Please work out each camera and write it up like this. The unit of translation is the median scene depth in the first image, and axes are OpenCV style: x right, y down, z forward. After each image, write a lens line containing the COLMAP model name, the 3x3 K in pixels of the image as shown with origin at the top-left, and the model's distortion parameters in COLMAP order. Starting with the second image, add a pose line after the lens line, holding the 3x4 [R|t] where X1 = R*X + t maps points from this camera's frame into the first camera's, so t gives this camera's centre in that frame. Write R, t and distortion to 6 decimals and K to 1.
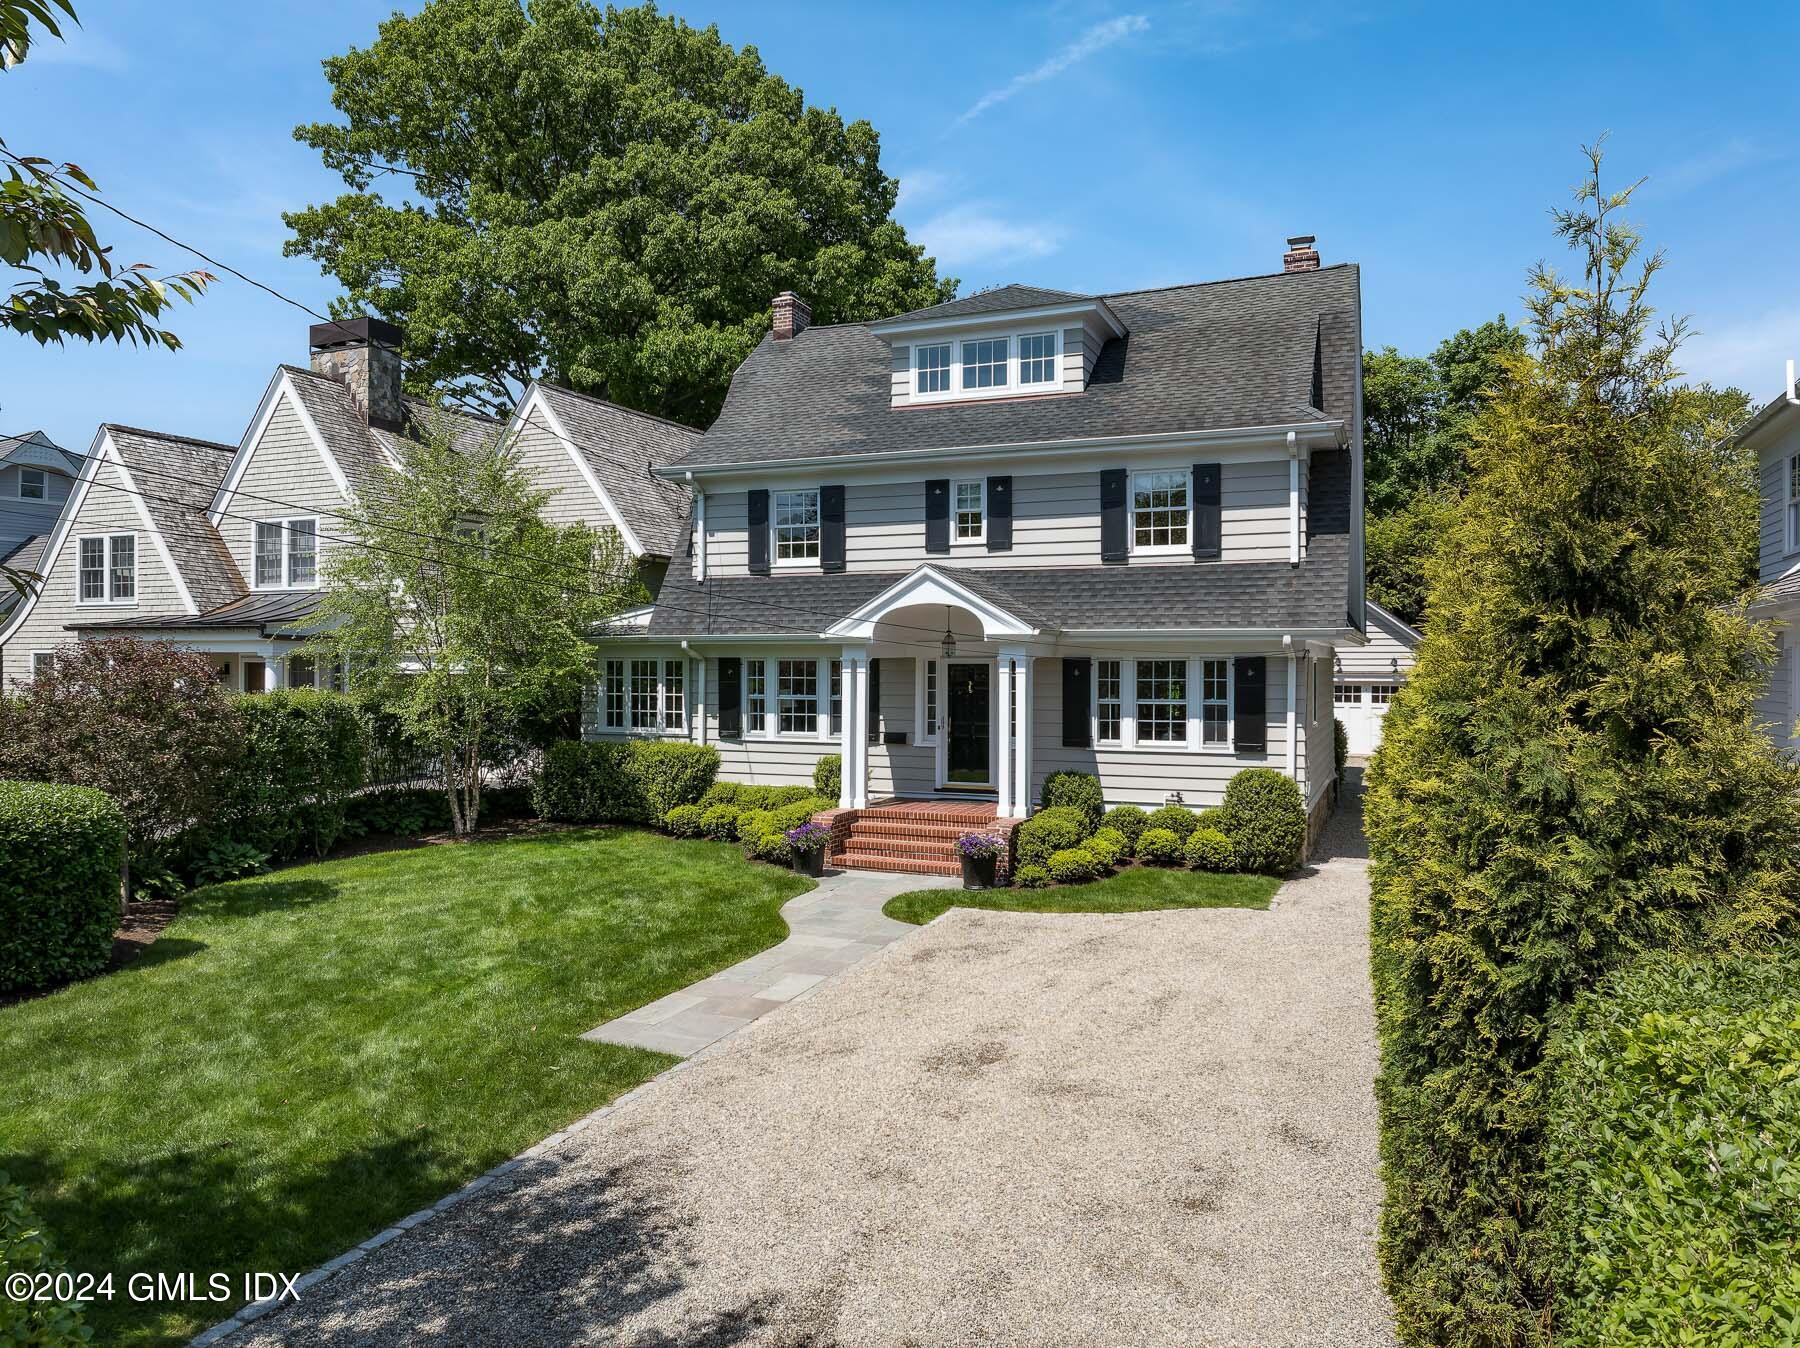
lens RADIAL K [[1231.6, 0, 901.9], [0, 1231.6, 667.8], [0, 0, 1]] dist [-0.004609, 0.002119]
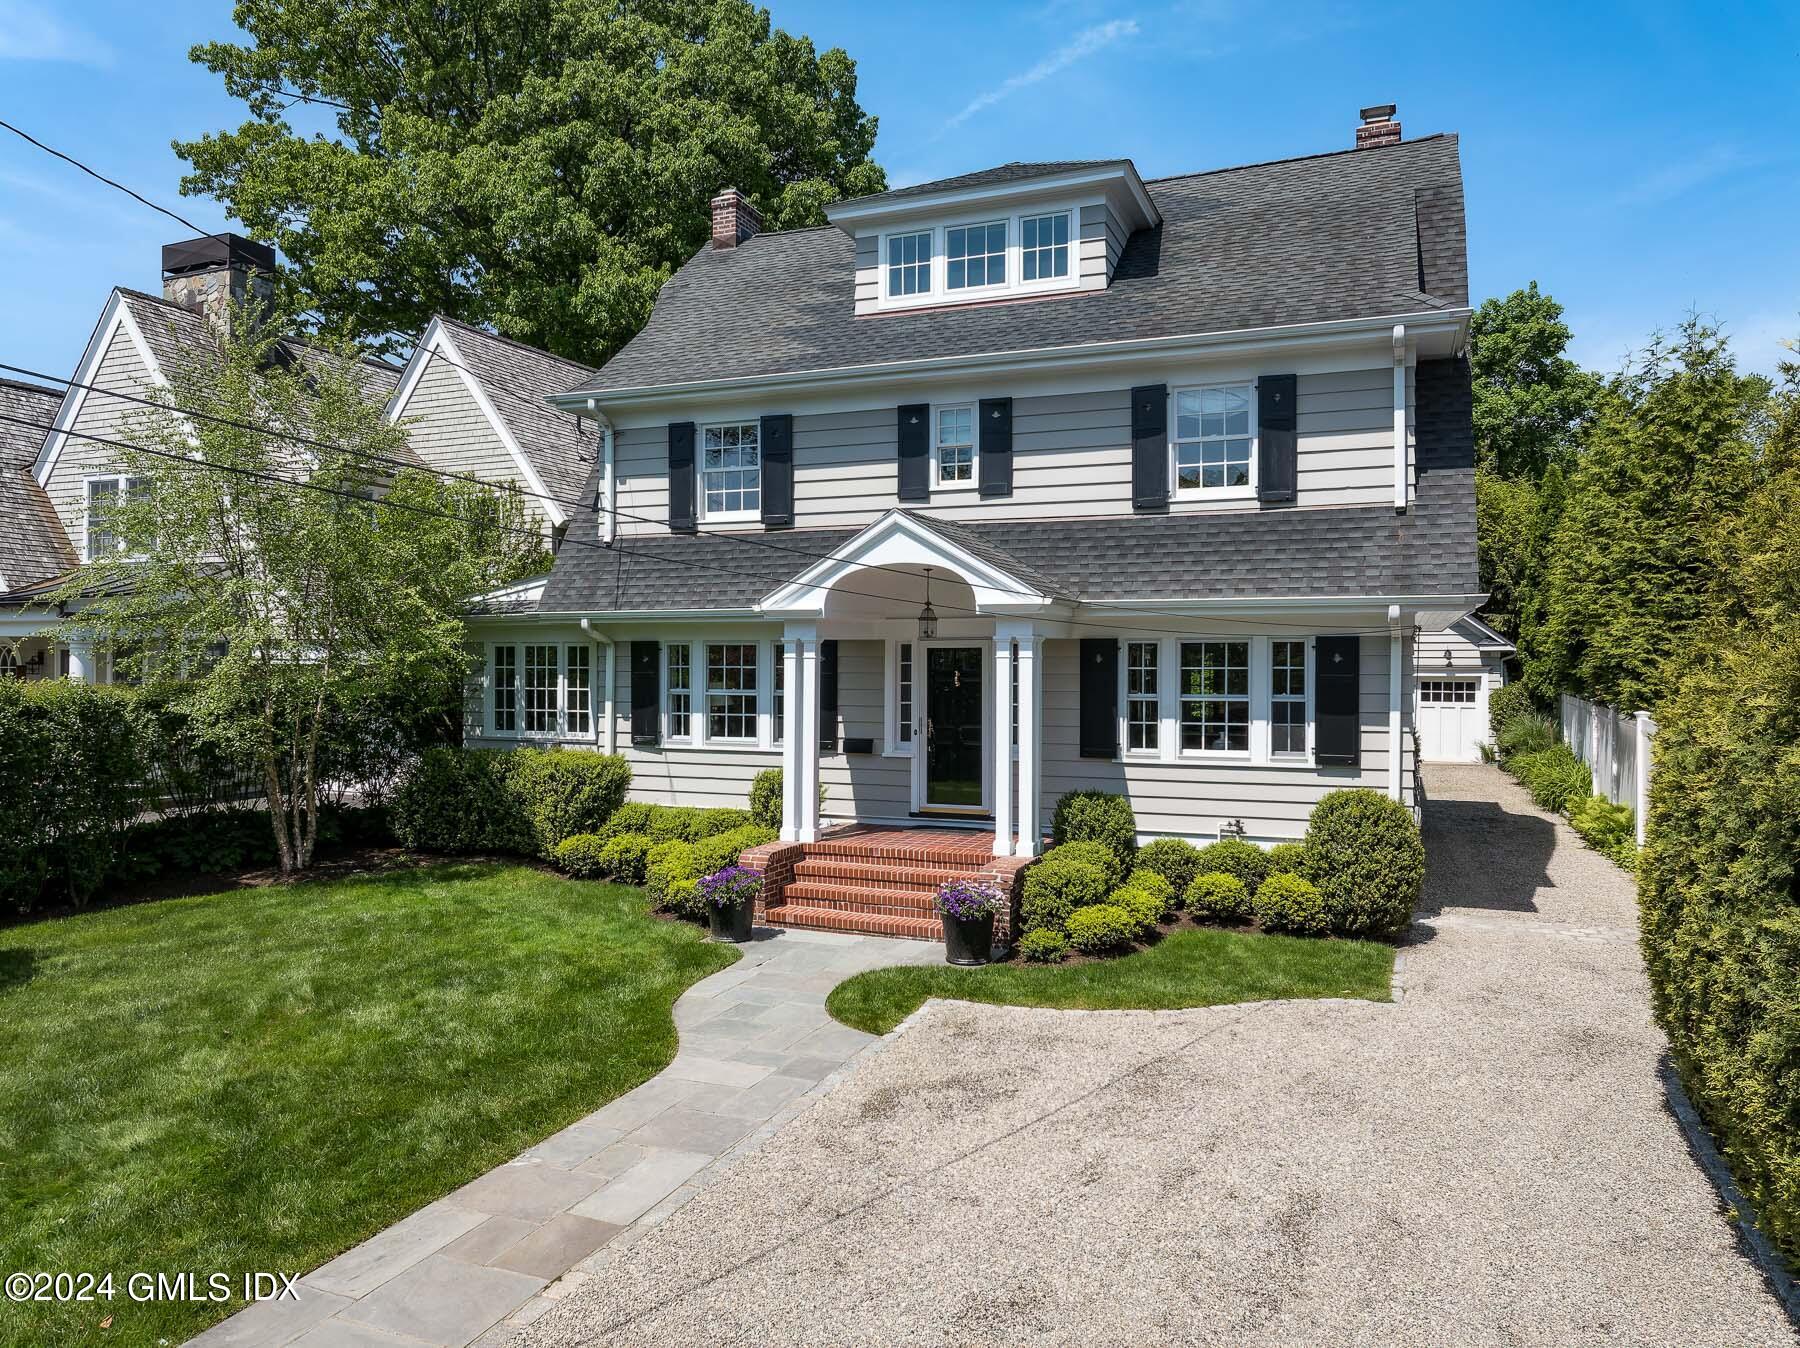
lens RADIAL K [[1231.6, 0, 902.4], [0, 1231.6, 666.9], [0, 0, 1]] dist [-0.004609, 0.002119]
pose [[0.999949, 0.000642, 0.010041, 0.014184], [-0.000633, 0.999999, -0.000830, 0.008938], [-0.010041, 0.000824, 0.999949, 0.238034]]
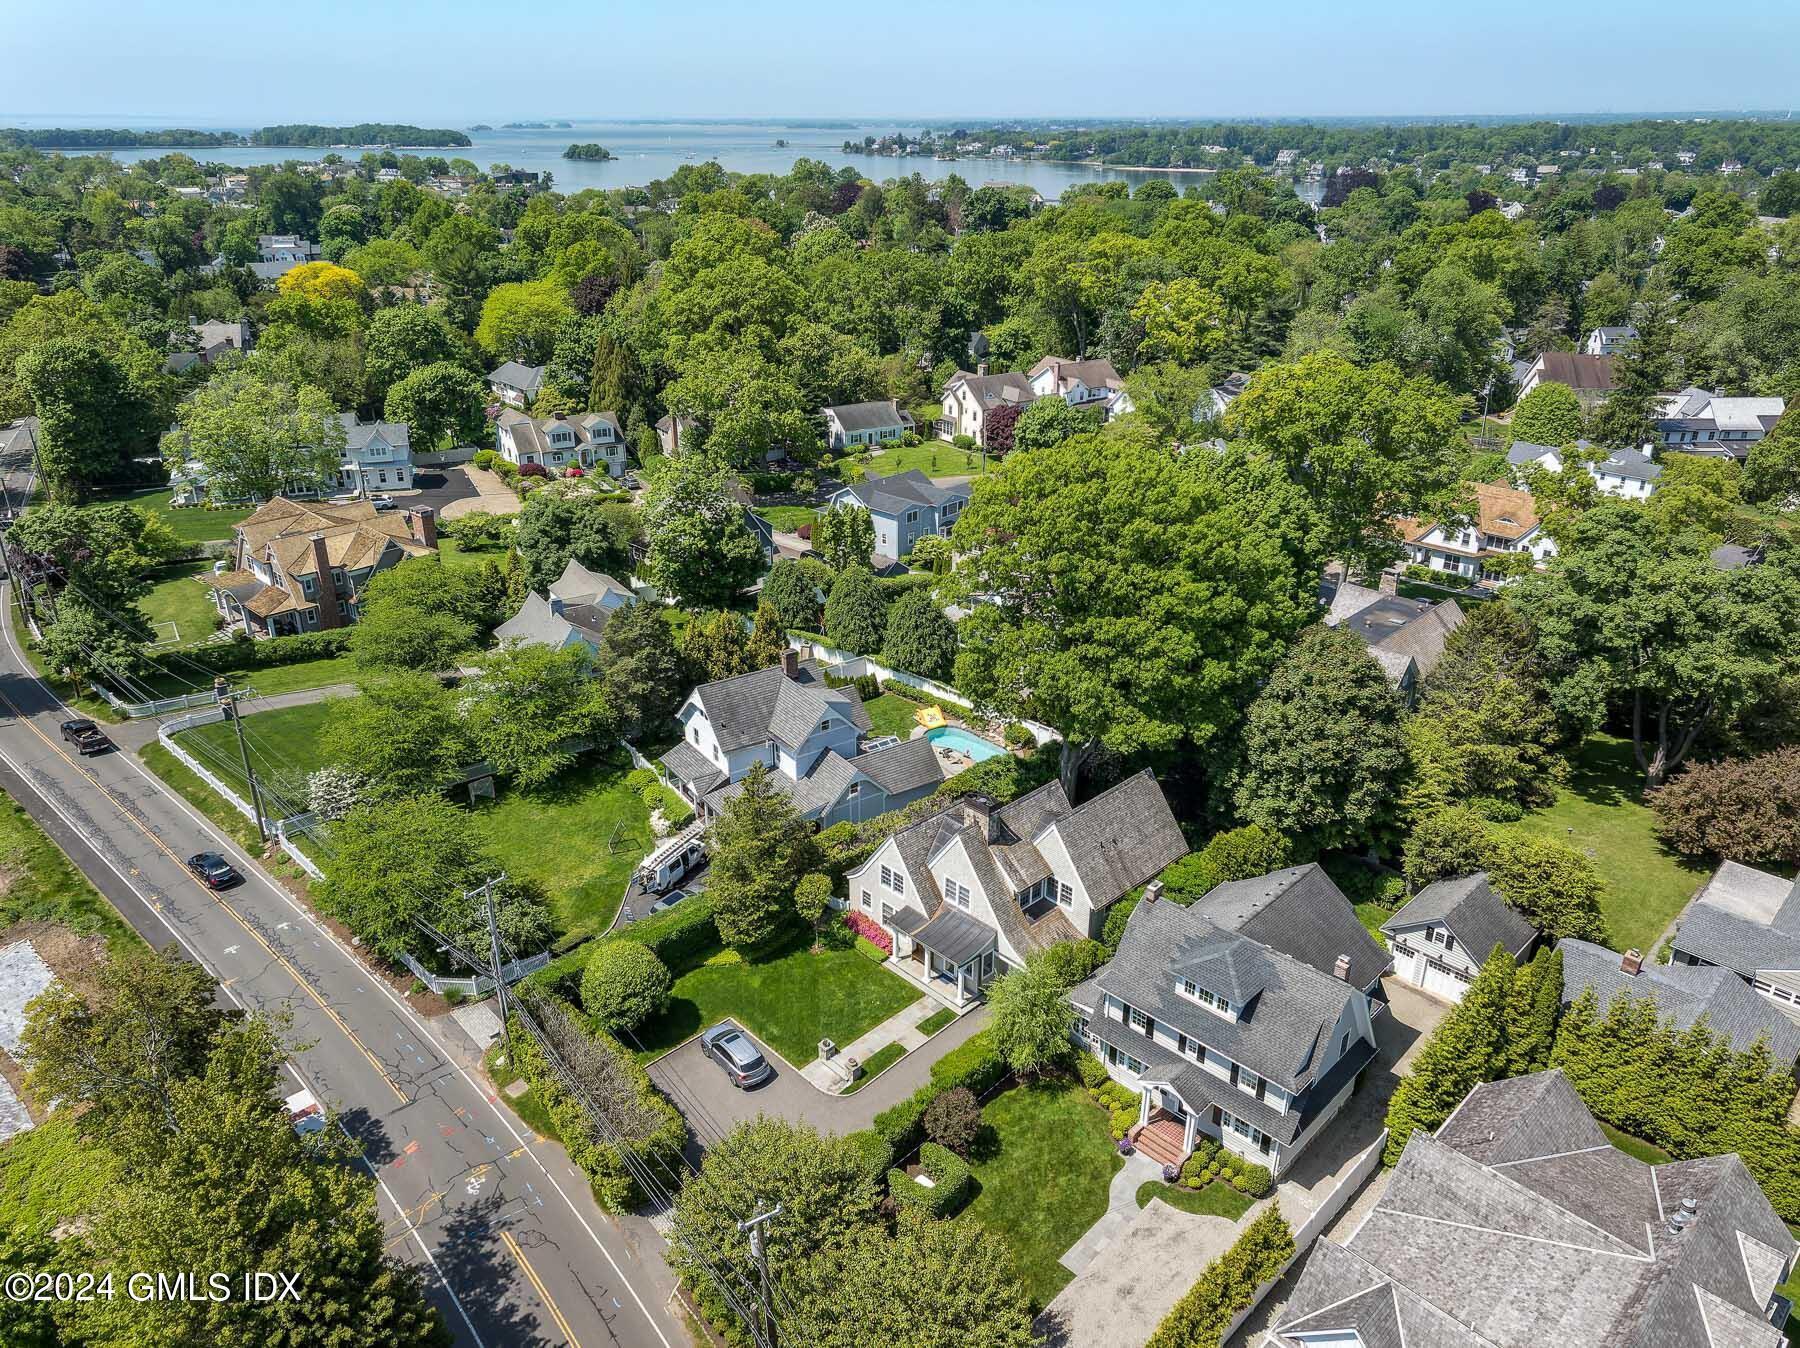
lens RADIAL K [[1231.6, 0, 899.6], [0, 1231.6, 677.4], [0, 0, 1]] dist [-0.004609, 0.002119]
pose [[0.925606, 0.149996, -0.347499, 0.294104], [0.006353, 0.911834, 0.410510, -2.131047], [0.378436, -0.382178, 0.843046, -1.428471]]
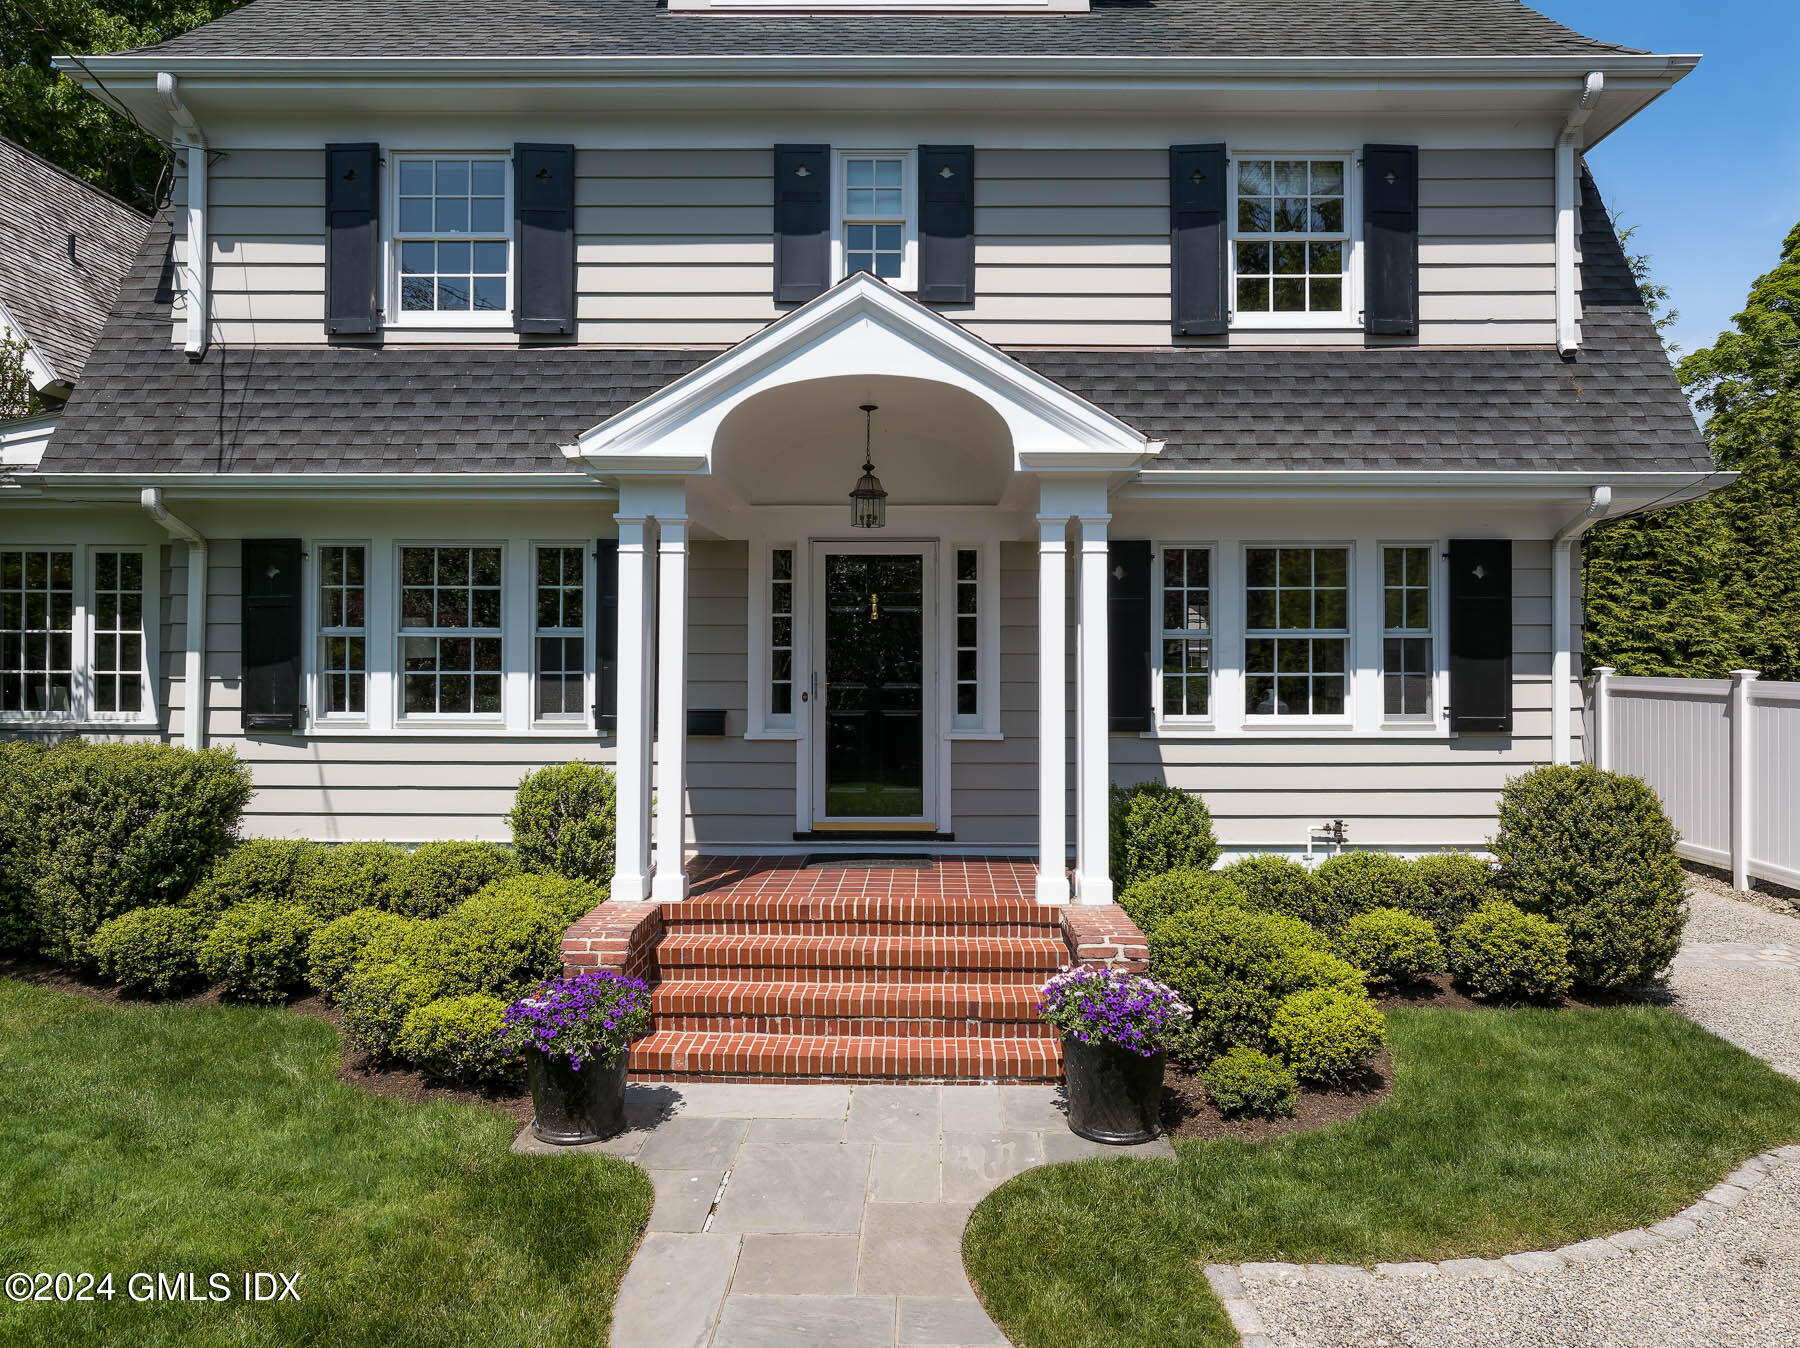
lens RADIAL K [[1231.6, 0, 899.5], [0, 1231.6, 653.2], [0, 0, 1]] dist [-0.004609, 0.002119]
pose [[0.928329, 0.004143, 0.371737, -0.102164], [0.000015, 0.999937, -0.011182, 0.037079], [-0.371760, 0.010386, 0.928271, 0.558320]]
